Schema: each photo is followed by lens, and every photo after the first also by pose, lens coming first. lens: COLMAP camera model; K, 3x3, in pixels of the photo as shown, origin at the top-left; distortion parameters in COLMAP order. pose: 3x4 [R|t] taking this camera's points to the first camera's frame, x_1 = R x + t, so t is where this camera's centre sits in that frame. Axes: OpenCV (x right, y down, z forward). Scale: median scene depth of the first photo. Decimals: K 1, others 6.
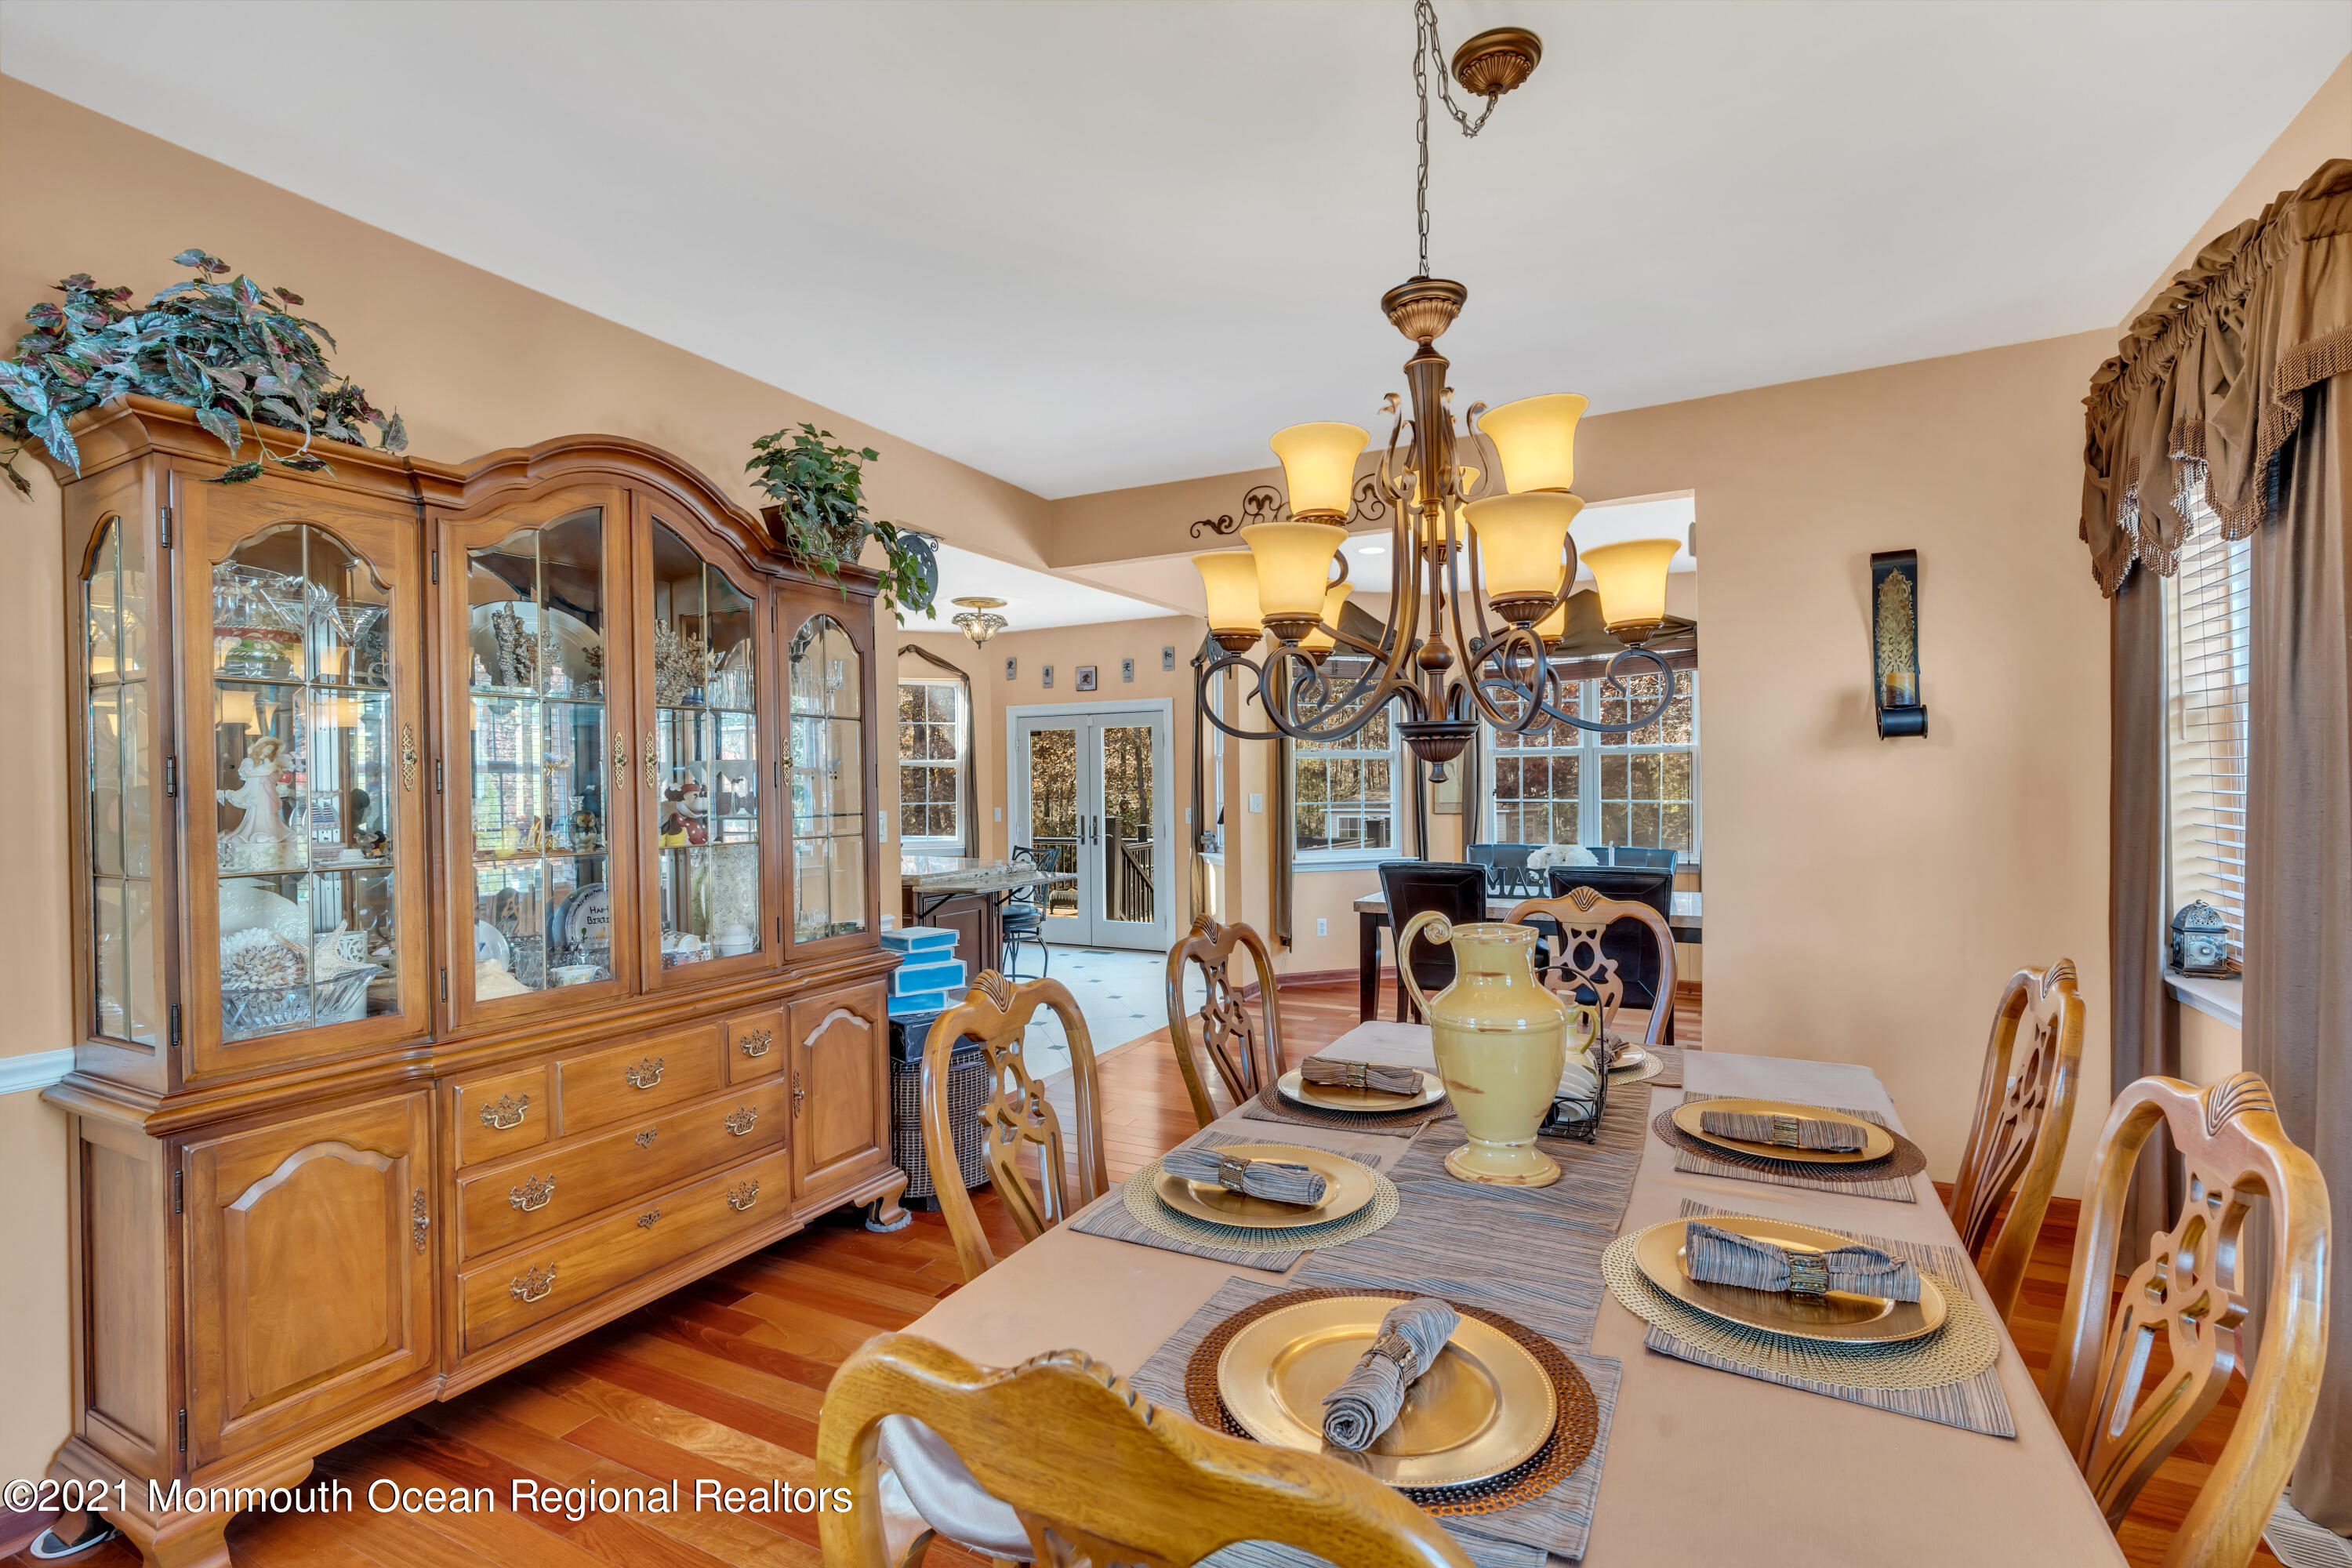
lens RADIAL K [[1065.4, 0, 1182.8], [0, 1065.4, 784.1], [0, 0, 1]] dist [-0.010017, 0.003984]
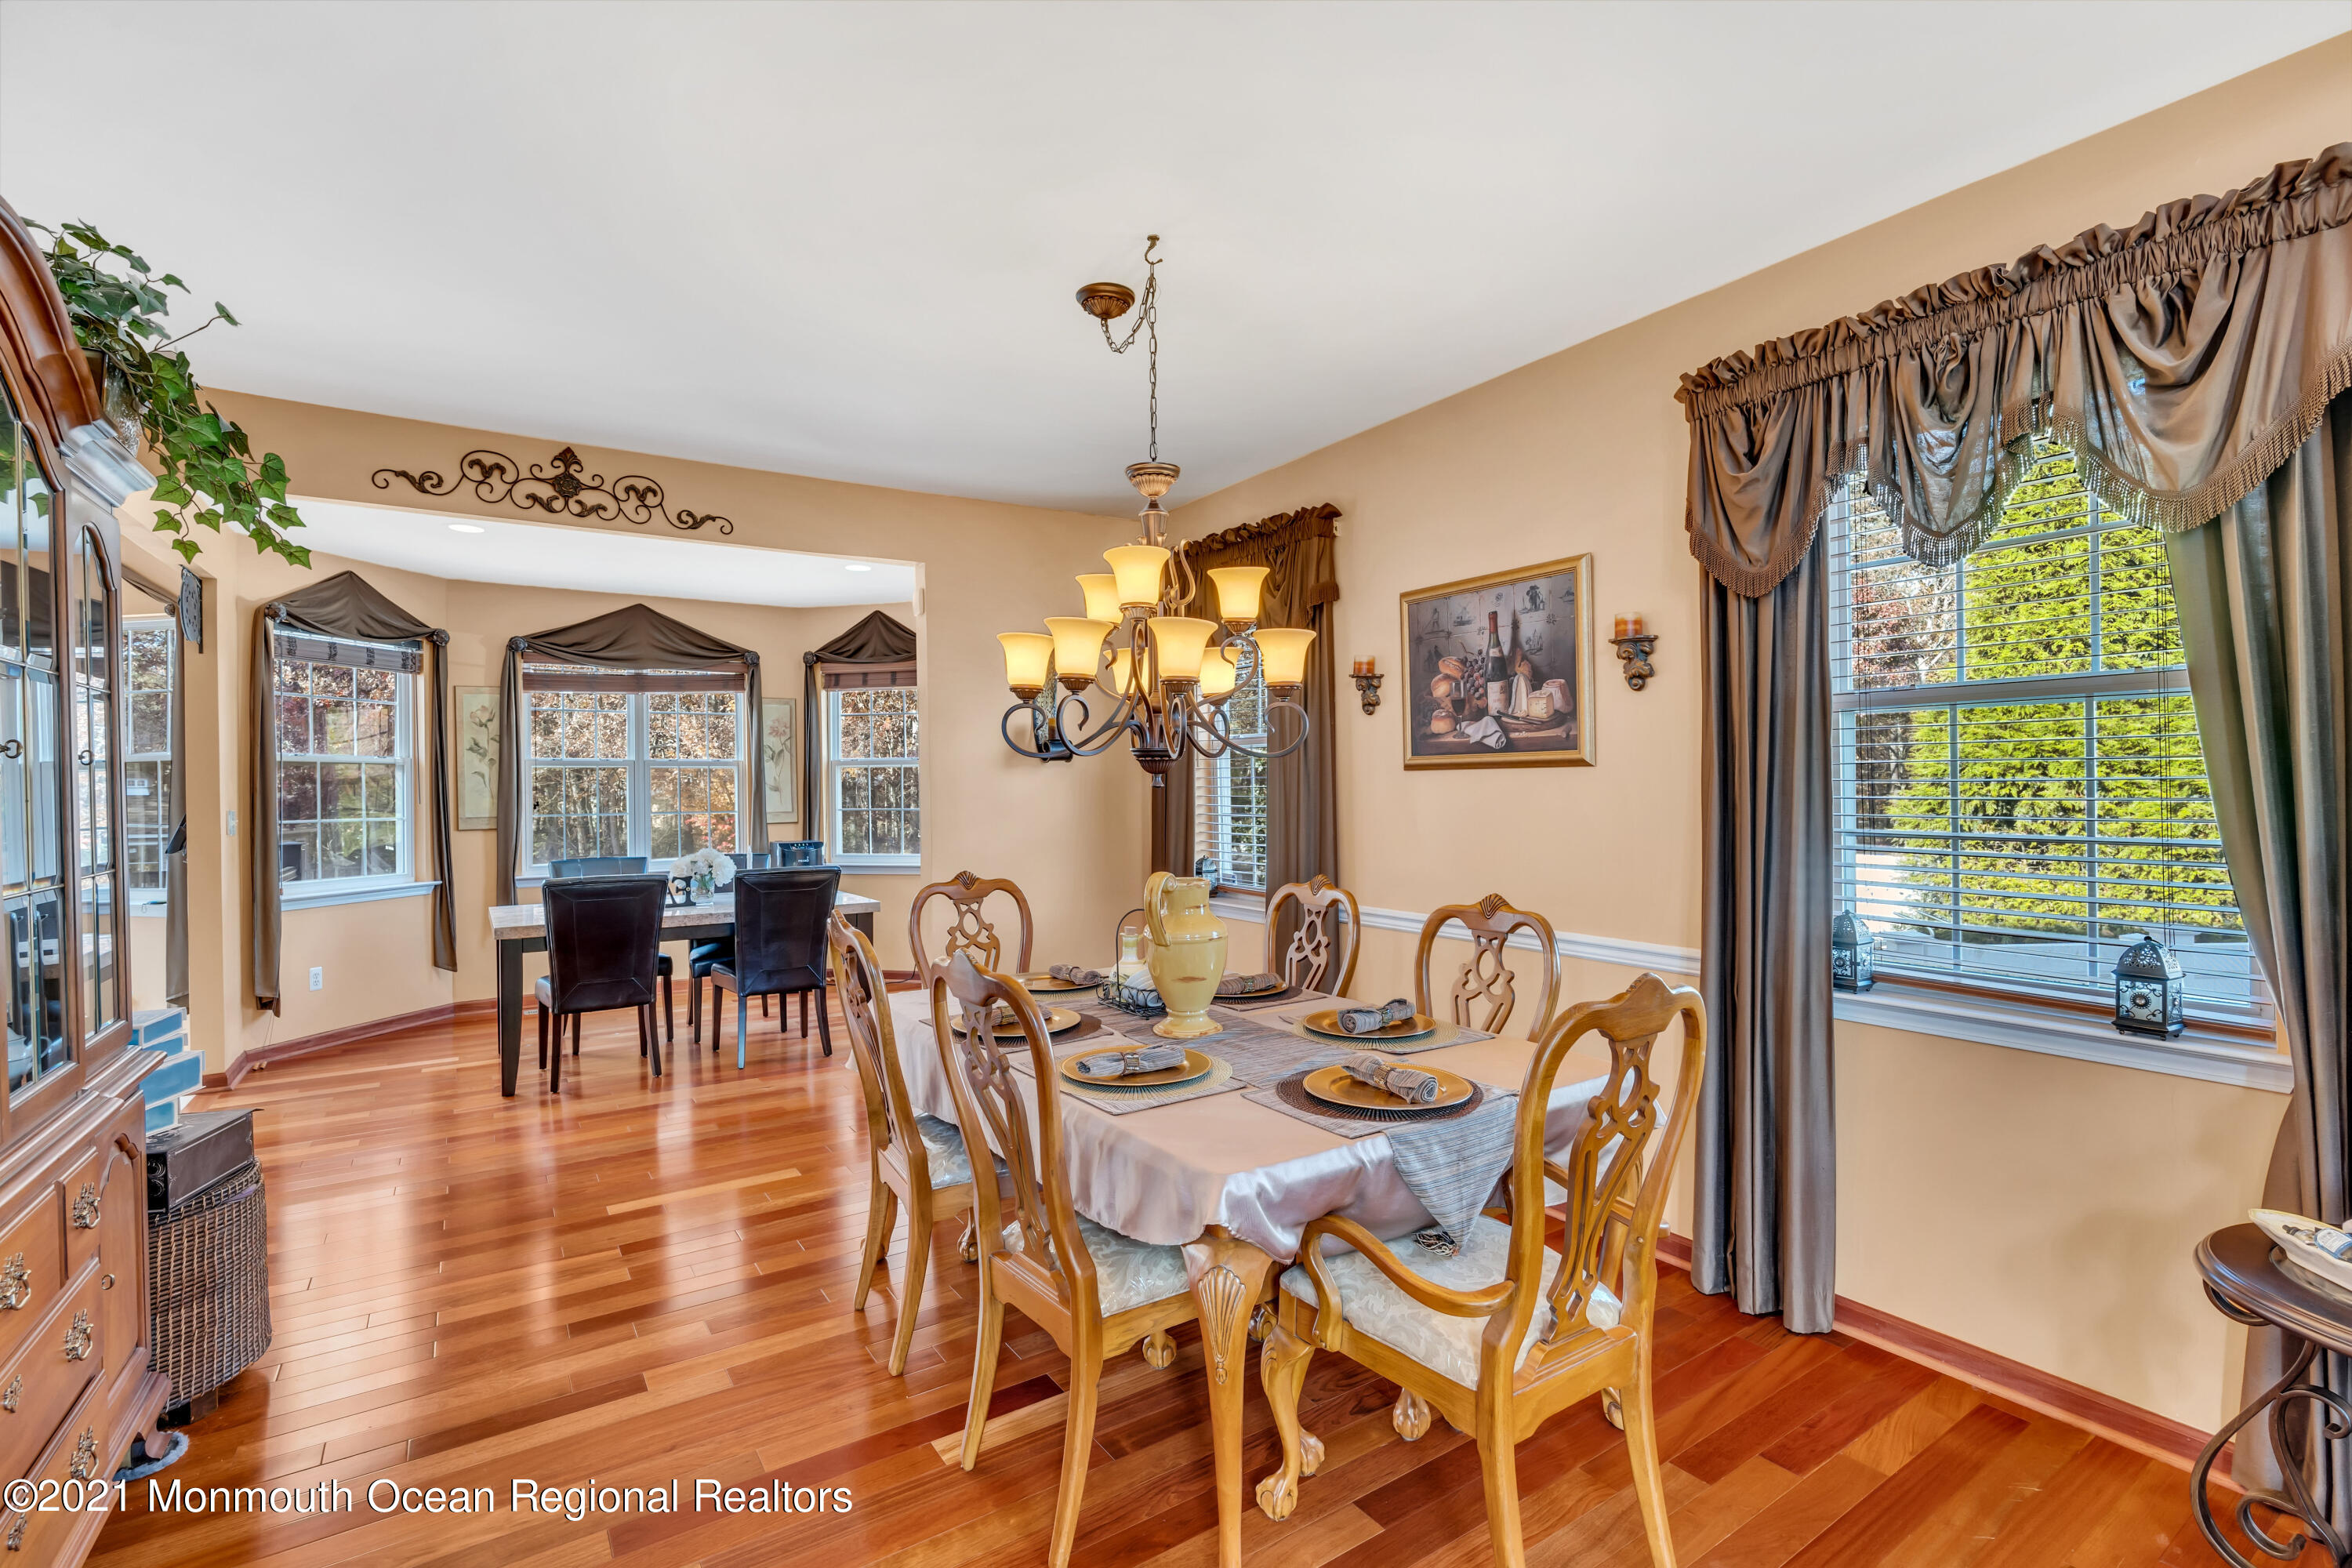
lens RADIAL K [[1065.4, 0, 1201.1], [0, 1065.4, 785.2], [0, 0, 1]] dist [-0.010017, 0.003984]
pose [[0.473185, 0.004620, 0.880951, -0.410802], [0.005771, 0.999949, -0.008344, 0.002618], [-0.880944, 0.009032, 0.473134, 0.083042]]
